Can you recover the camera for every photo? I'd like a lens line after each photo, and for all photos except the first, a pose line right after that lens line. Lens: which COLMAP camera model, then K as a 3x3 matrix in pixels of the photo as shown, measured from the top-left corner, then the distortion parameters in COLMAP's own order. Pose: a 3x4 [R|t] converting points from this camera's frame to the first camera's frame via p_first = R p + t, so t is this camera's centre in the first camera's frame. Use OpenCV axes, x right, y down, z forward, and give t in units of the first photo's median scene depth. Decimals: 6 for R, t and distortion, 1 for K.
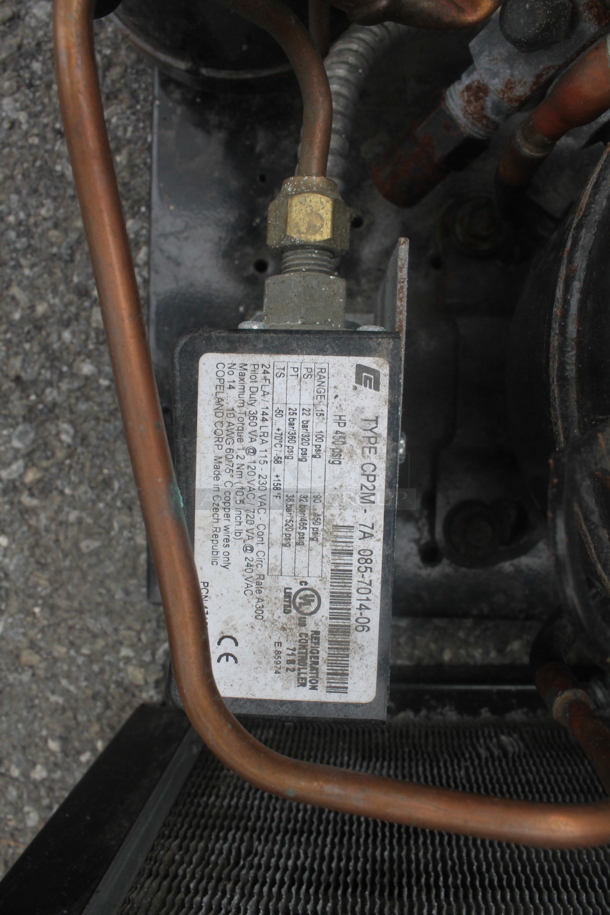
lens RADIAL K [[769.2, 0, 305.0], [0, 769.2, 457.5], [0, 0, 1]] dist [-0.180242, 0.159465]
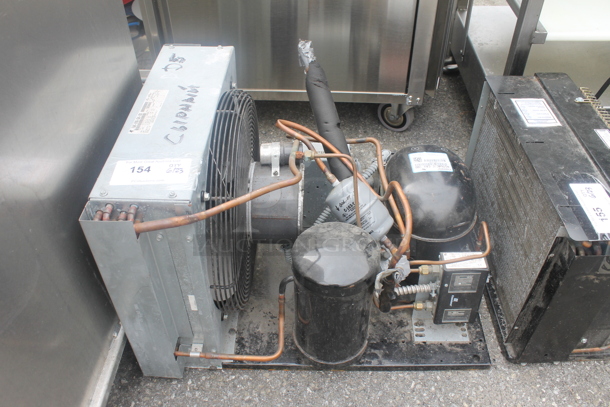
lens RADIAL K [[512.8, 0, 305.0], [0, 512.8, 203.5], [0, 0, 1]] dist [-0.180242, 0.159465]
pose [[0.005292, -0.612799, 0.790221, -1.633409], [0.995449, -0.071964, -0.062472, -0.516034], [0.095150, 0.786955, 0.609630, -1.223623]]
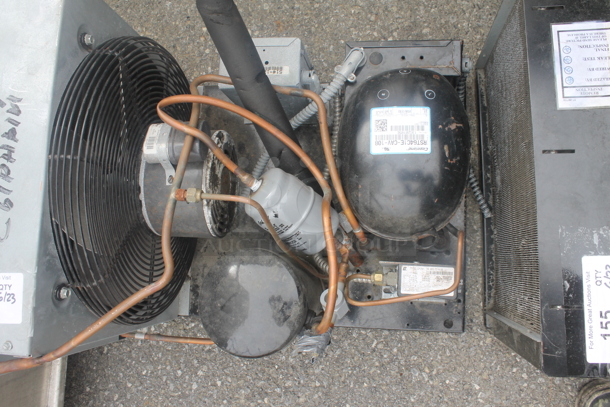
lens RADIAL K [[512.8, 0, 305.0], [0, 512.8, 203.5], [0, 0, 1]] dist [-0.180242, 0.159465]
pose [[0.039511, -0.977881, 0.205395, -0.121033], [0.967574, -0.013879, -0.252207, 0.071166], [0.249479, 0.208699, 0.945624, -1.391650]]
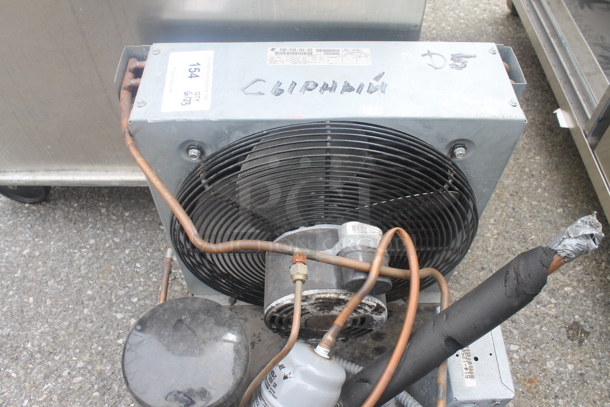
lens RADIAL K [[512.8, 0, 305.0], [0, 512.8, 203.5], [0, 0, 1]] dist [-0.180242, 0.159465]
pose [[0.993119, 0.042764, 0.109022, 0.061005], [0.043223, 0.731367, -0.680613, 0.139920], [-0.108841, 0.680642, 0.724487, -1.135689]]
